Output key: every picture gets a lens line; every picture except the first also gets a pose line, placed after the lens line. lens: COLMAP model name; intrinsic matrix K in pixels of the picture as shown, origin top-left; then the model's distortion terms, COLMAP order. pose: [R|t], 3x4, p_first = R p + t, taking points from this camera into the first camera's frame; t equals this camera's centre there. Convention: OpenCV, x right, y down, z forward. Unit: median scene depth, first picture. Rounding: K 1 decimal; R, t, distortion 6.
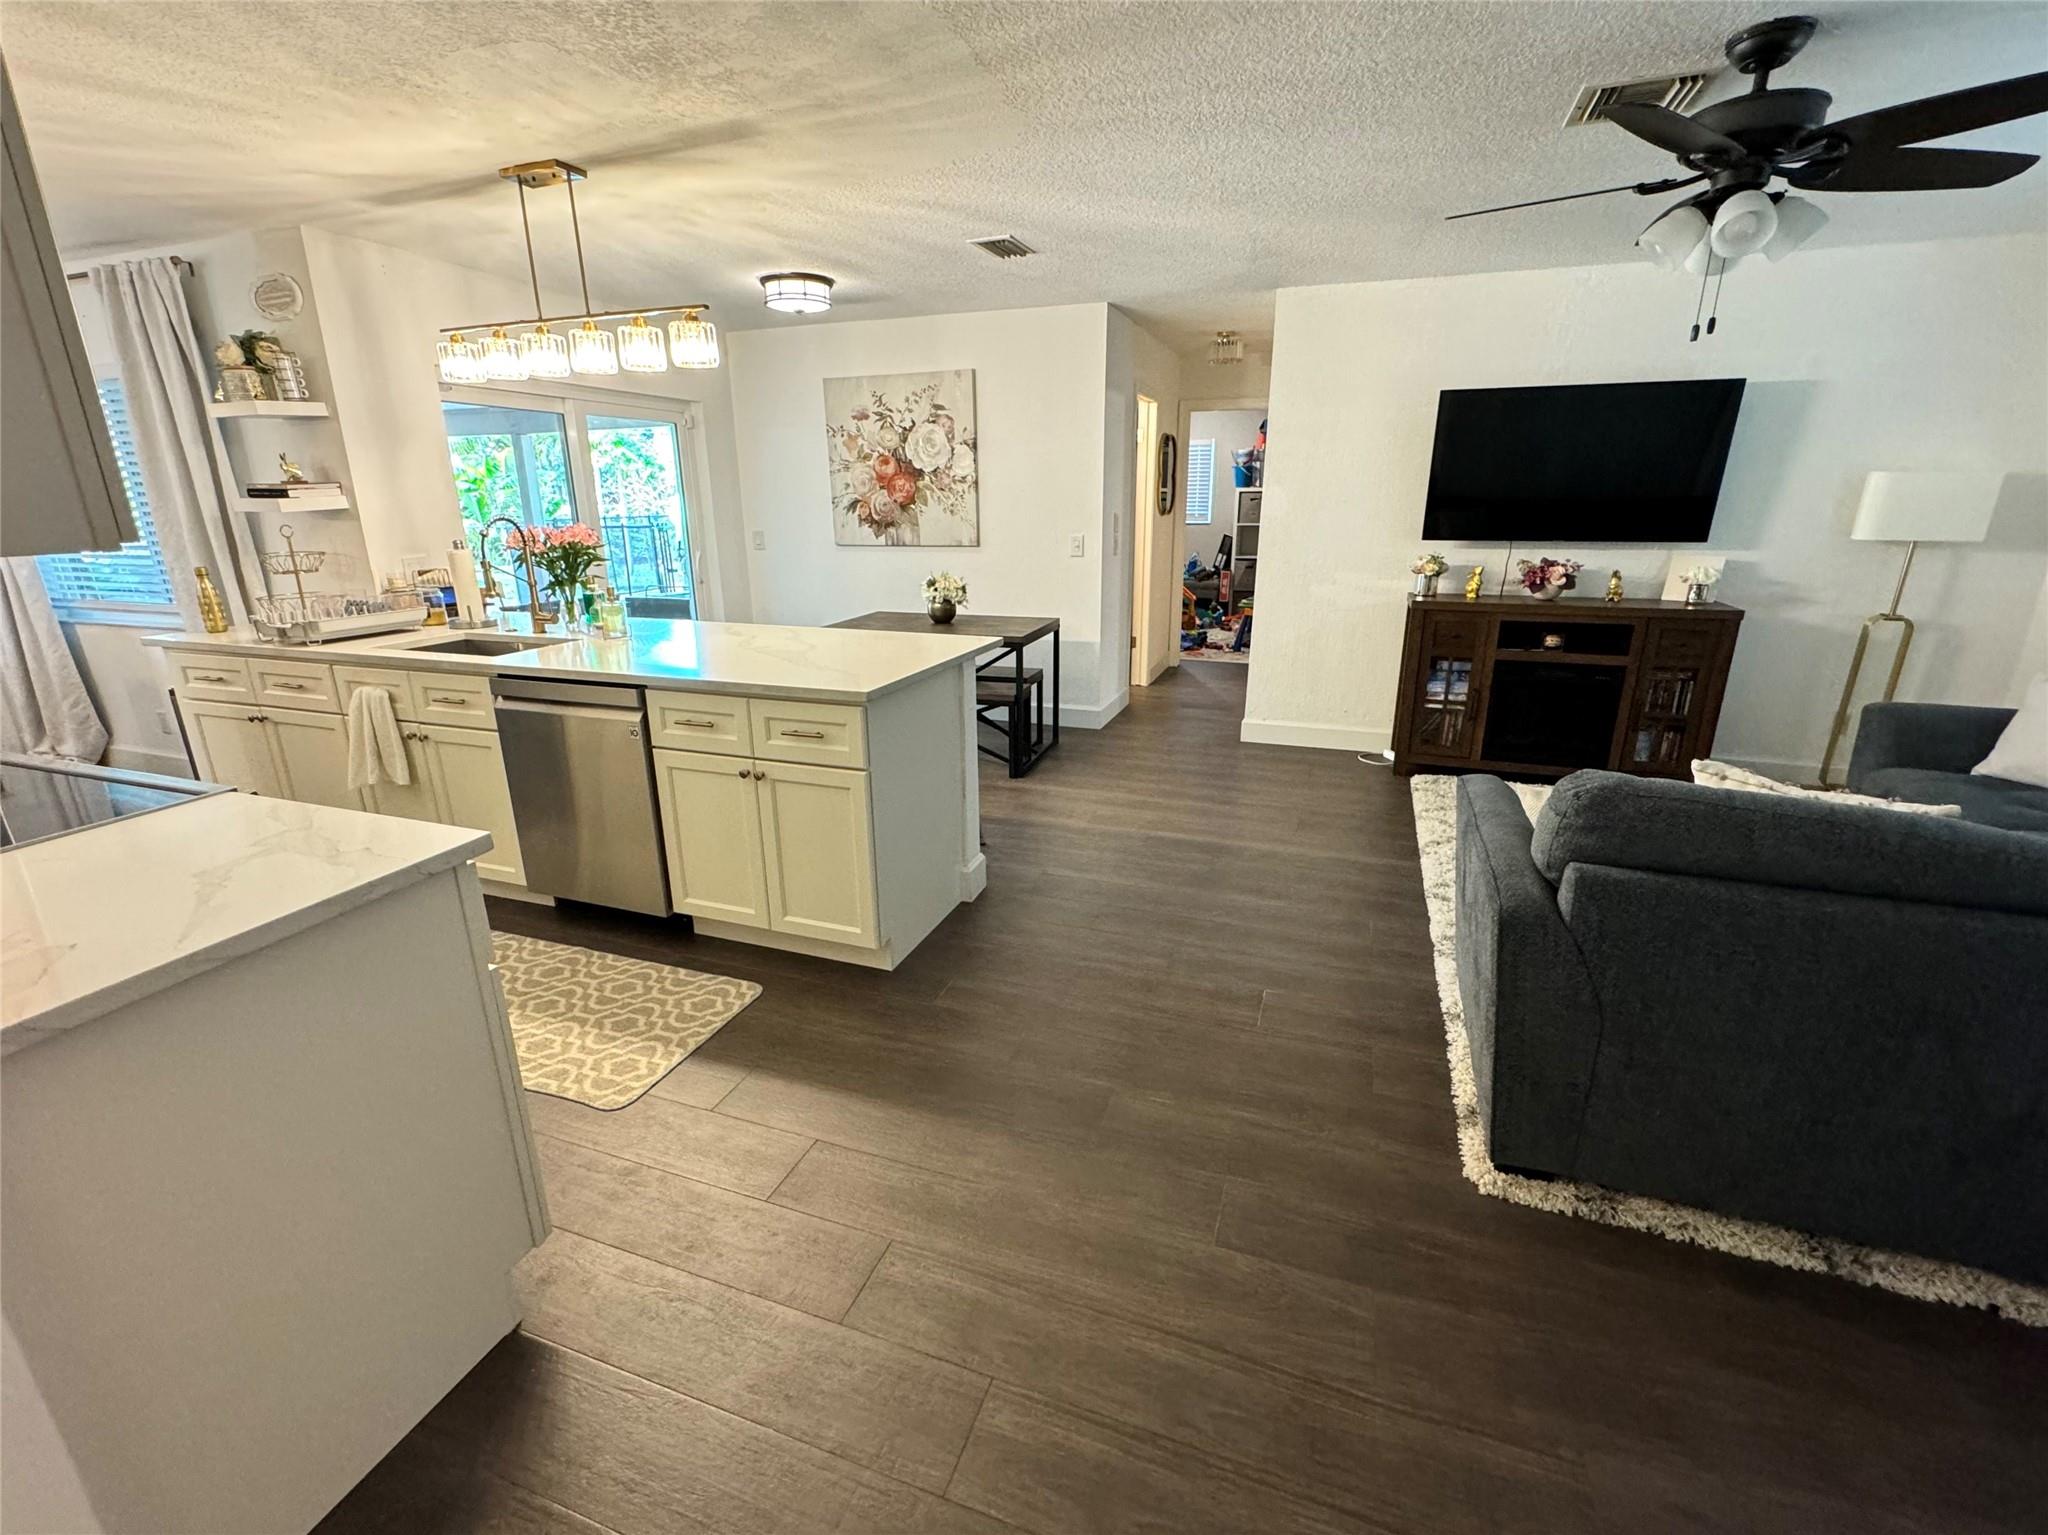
lens RADIAL K [[819.6, 0, 1024.0], [0, 819.6, 767.5], [0, 0, 1]] dist [-0.001399, -0.000125]
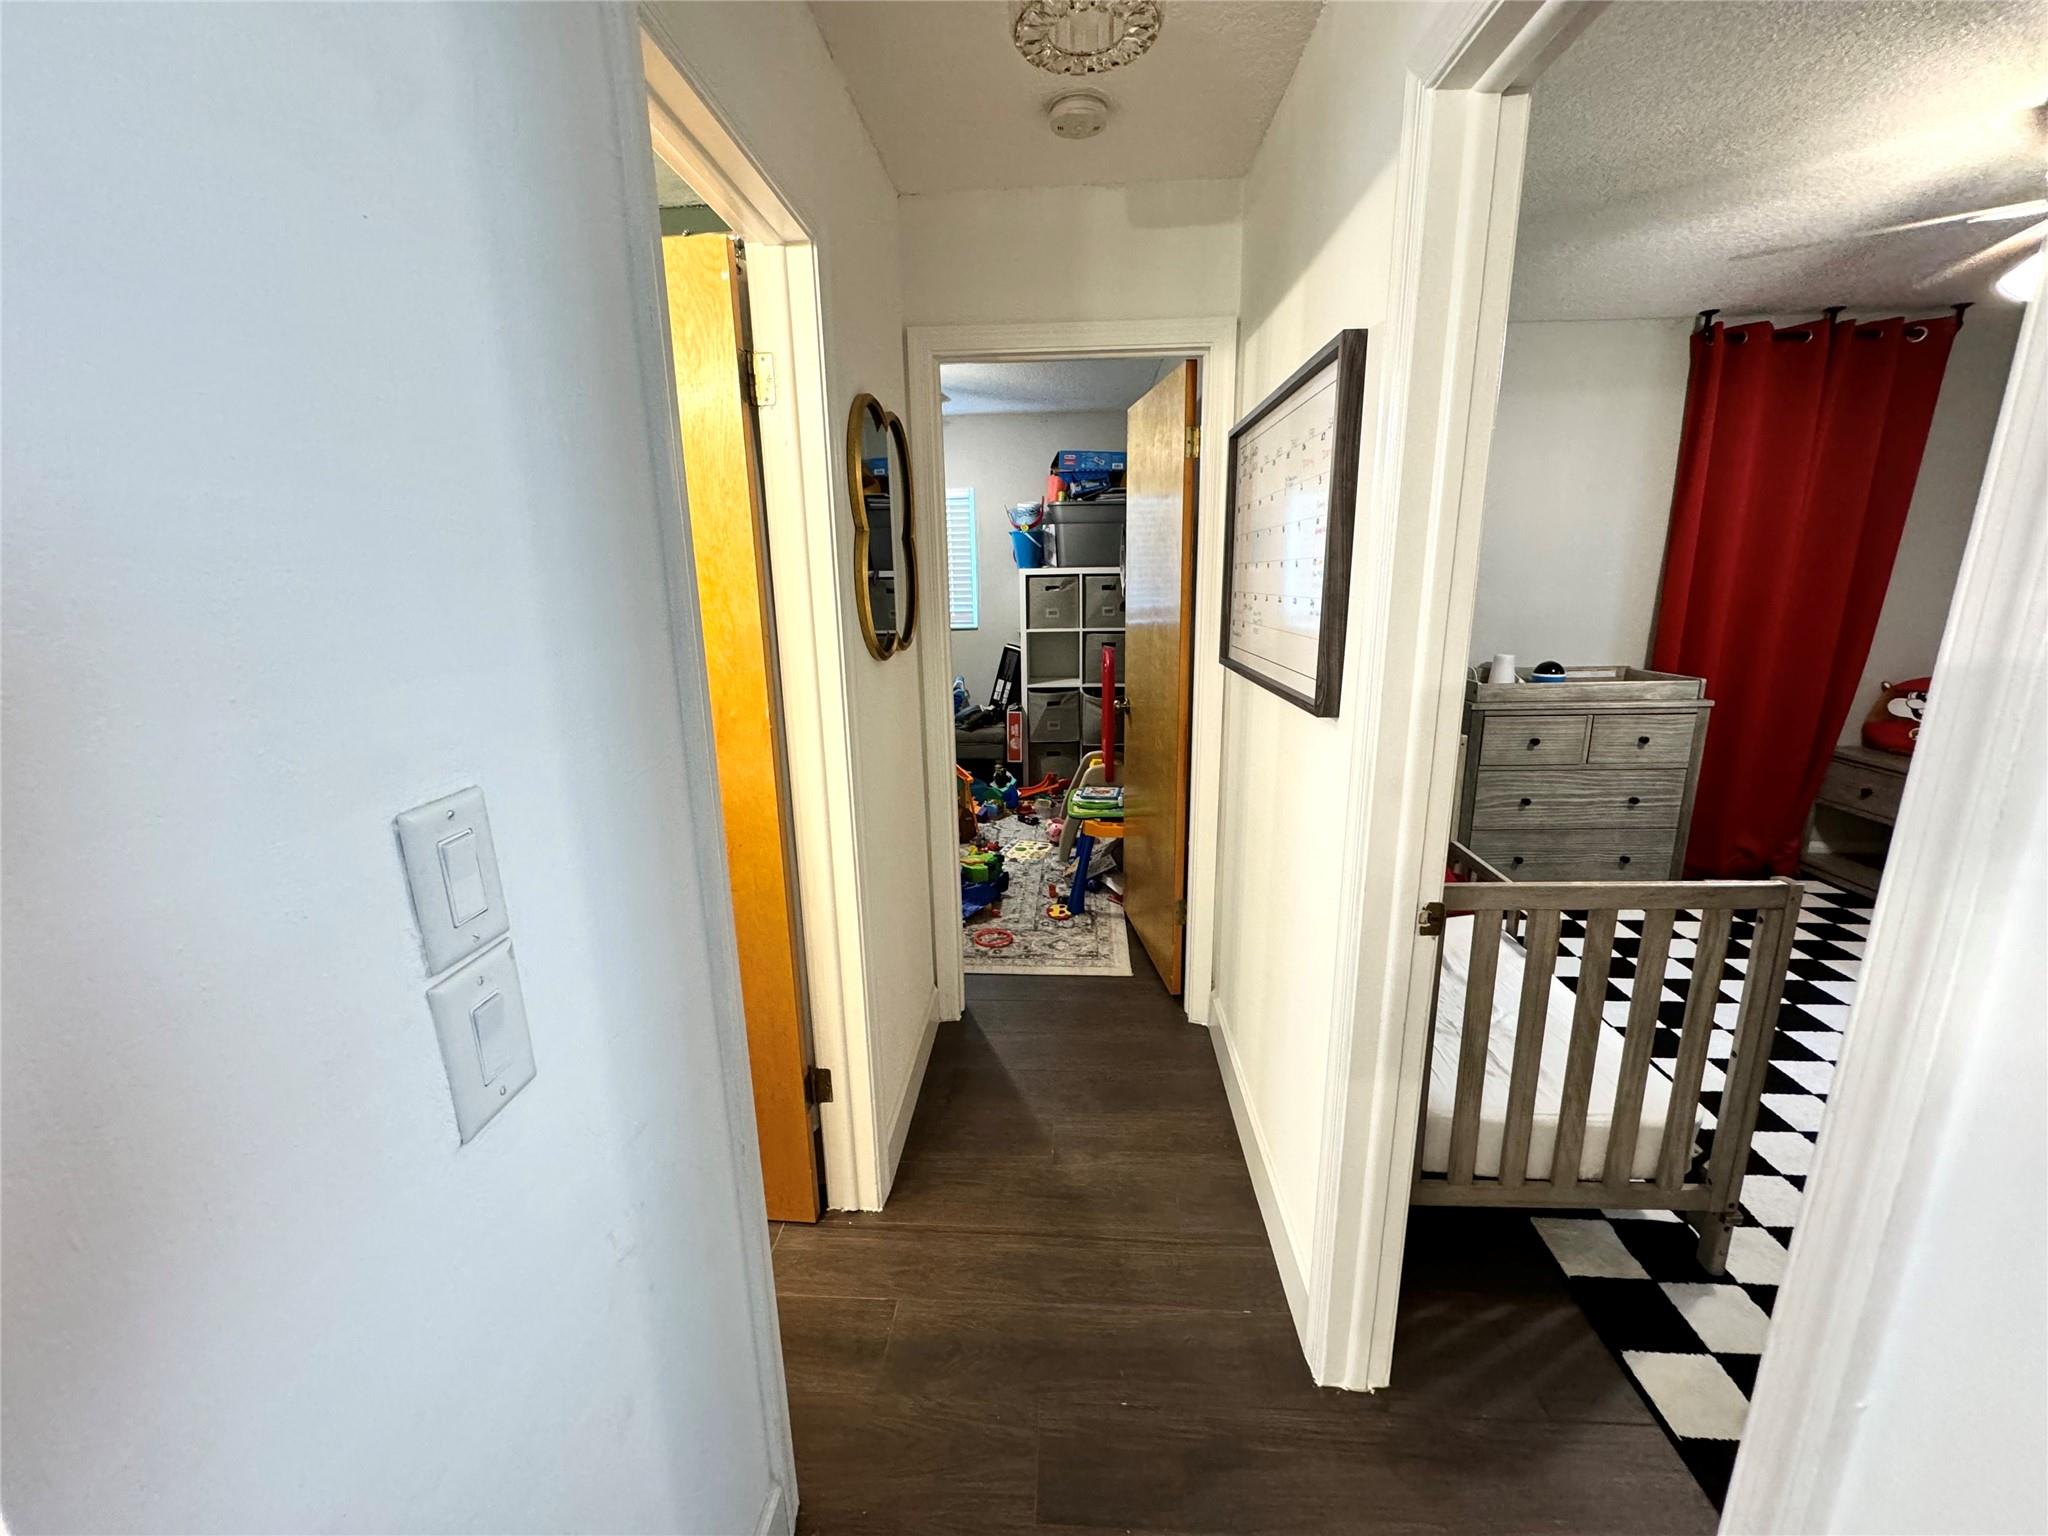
lens RADIAL K [[821.6, 0, 1024.0], [0, 821.6, 768.0], [0, 0, 1]] dist [-0.001054, -0.000489]
pose [[0.954240, -0.072381, 0.290149, 0.084257], [0.097671, 0.992491, -0.073631, -0.157711], [-0.282641, 0.098600, 0.954145, 0.457832]]
